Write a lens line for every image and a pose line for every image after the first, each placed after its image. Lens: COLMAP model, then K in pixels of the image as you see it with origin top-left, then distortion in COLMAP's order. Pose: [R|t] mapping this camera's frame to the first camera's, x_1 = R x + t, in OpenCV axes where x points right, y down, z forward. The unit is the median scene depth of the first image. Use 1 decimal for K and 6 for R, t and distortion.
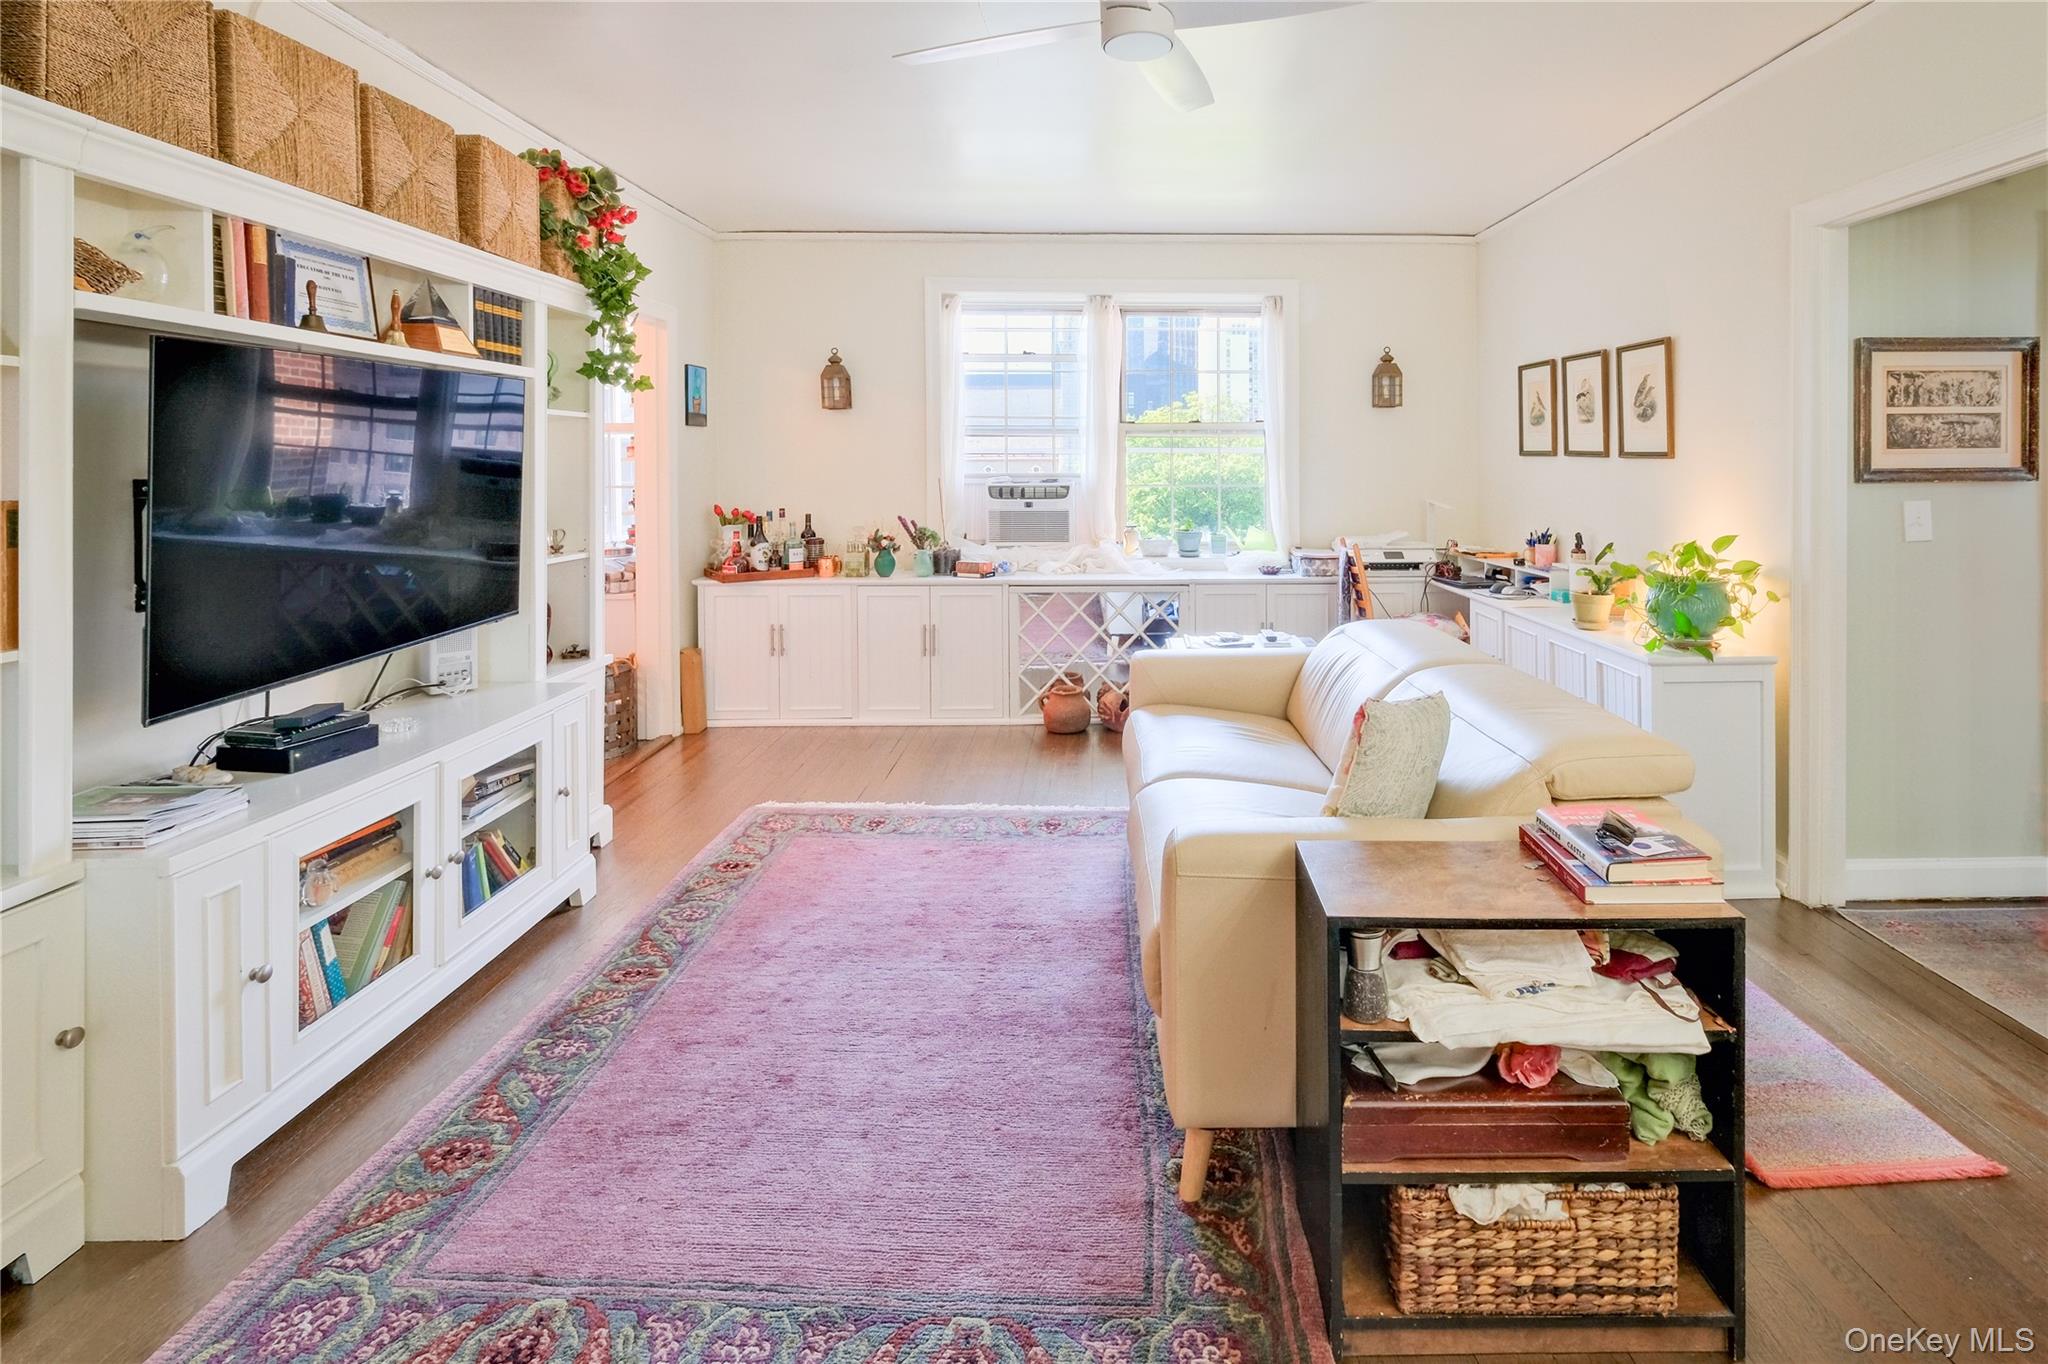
lens RADIAL K [[984.1, 0, 1026.1], [0, 984.1, 475.8], [0, 0, 1]] dist [-0.003328, -0.001526]
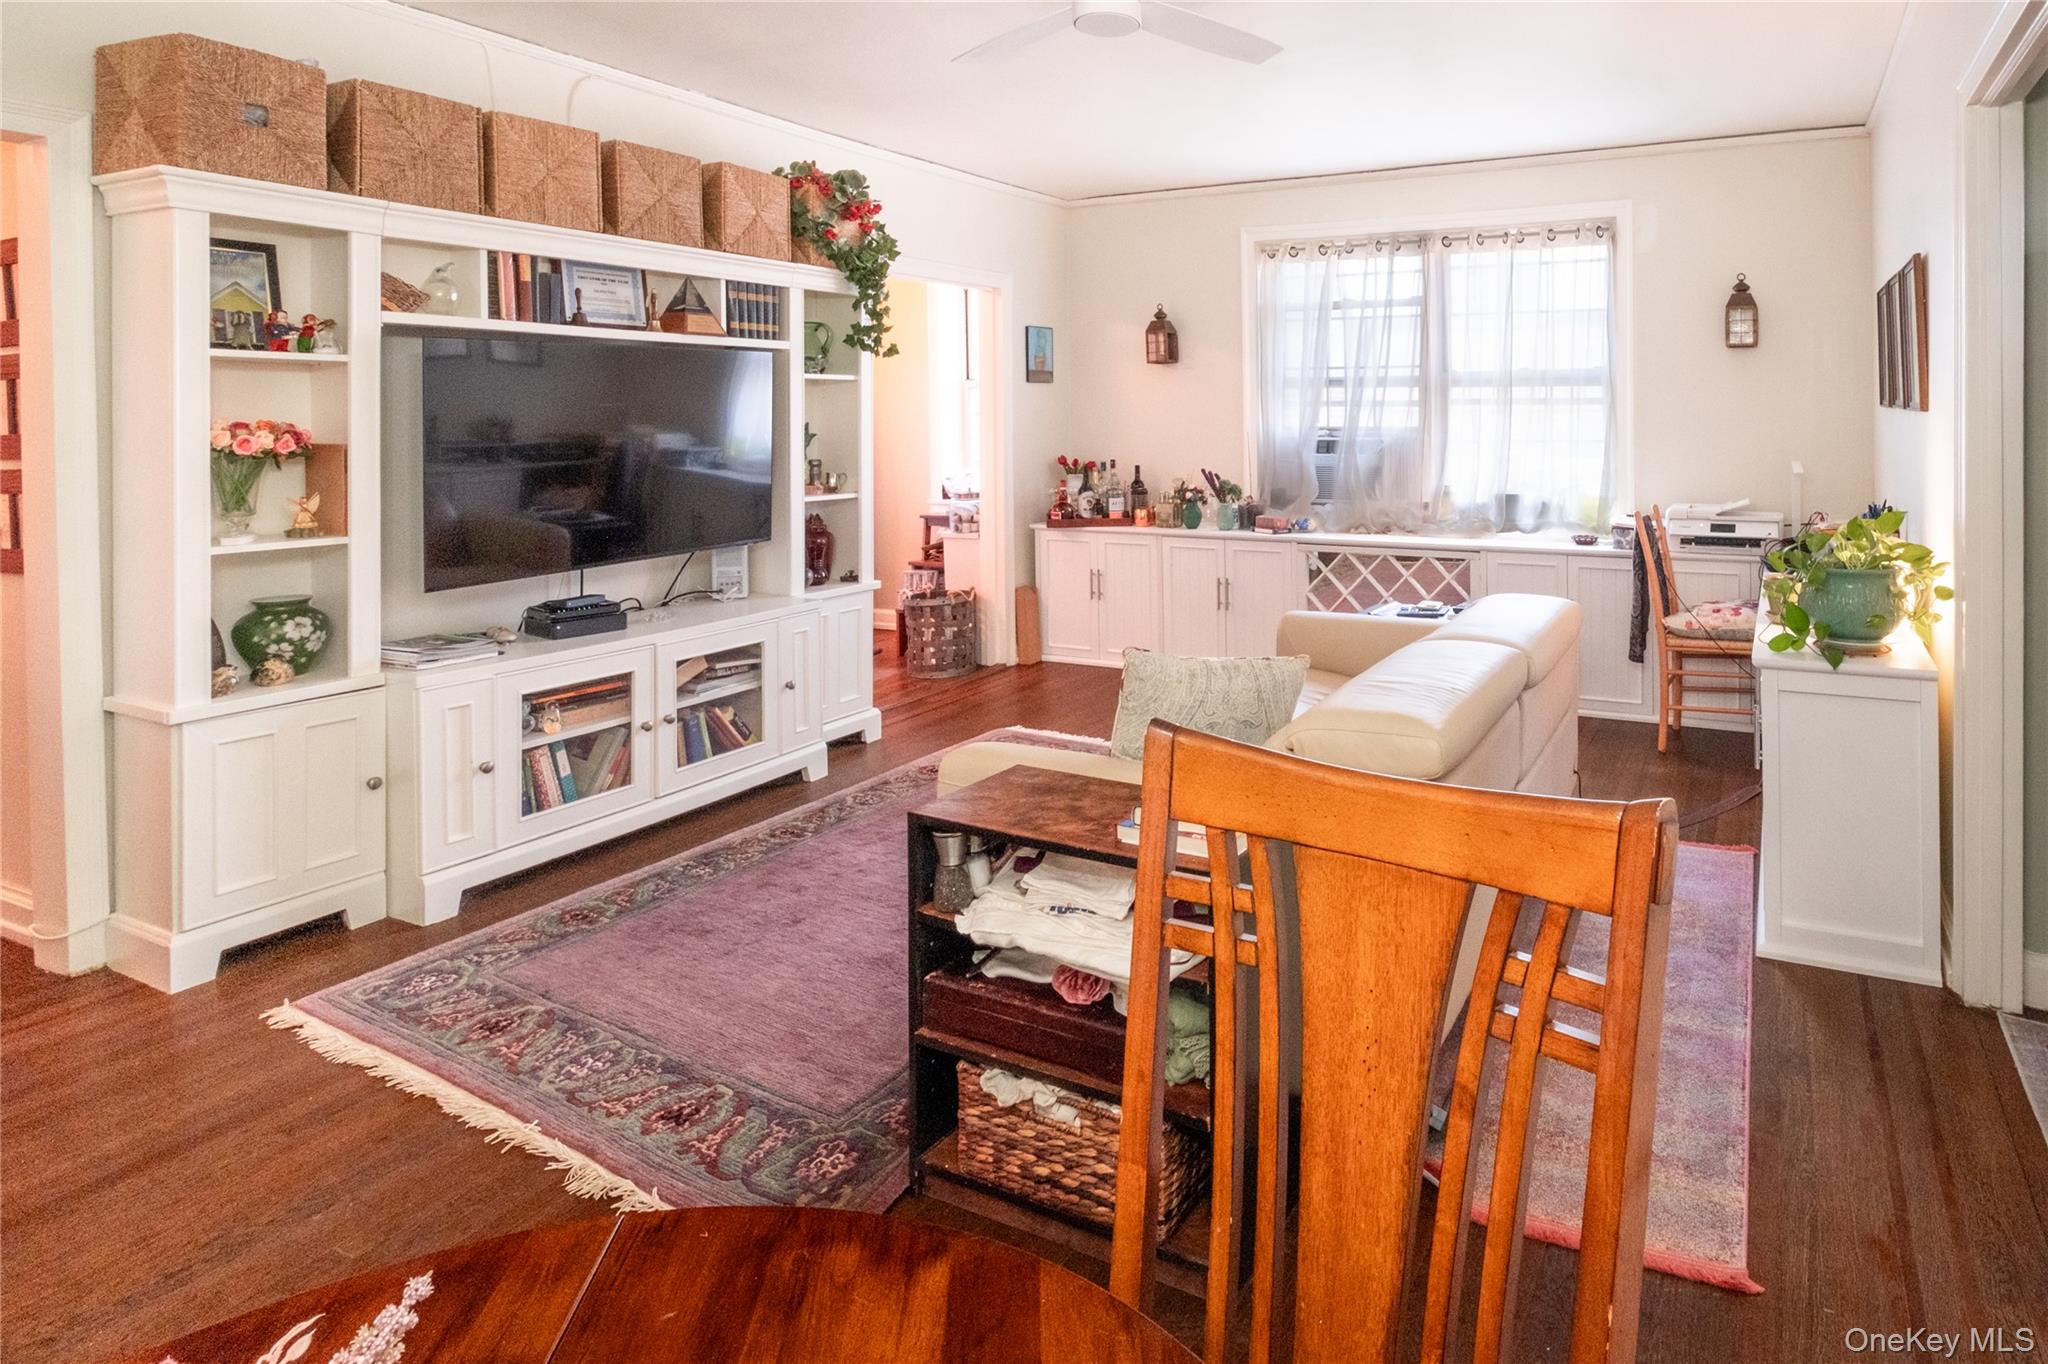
lens RADIAL K [[1061.1, 0, 1154.0], [0, 1061.1, 430.5], [0, 0, 1]] dist [-0.003684, -0.000961]
pose [[0.904174, 0.004287, -0.427143, 0.551710], [-0.002865, 0.999988, 0.003971, -0.004915], [0.427155, -0.002367, 0.904175, -0.006586]]
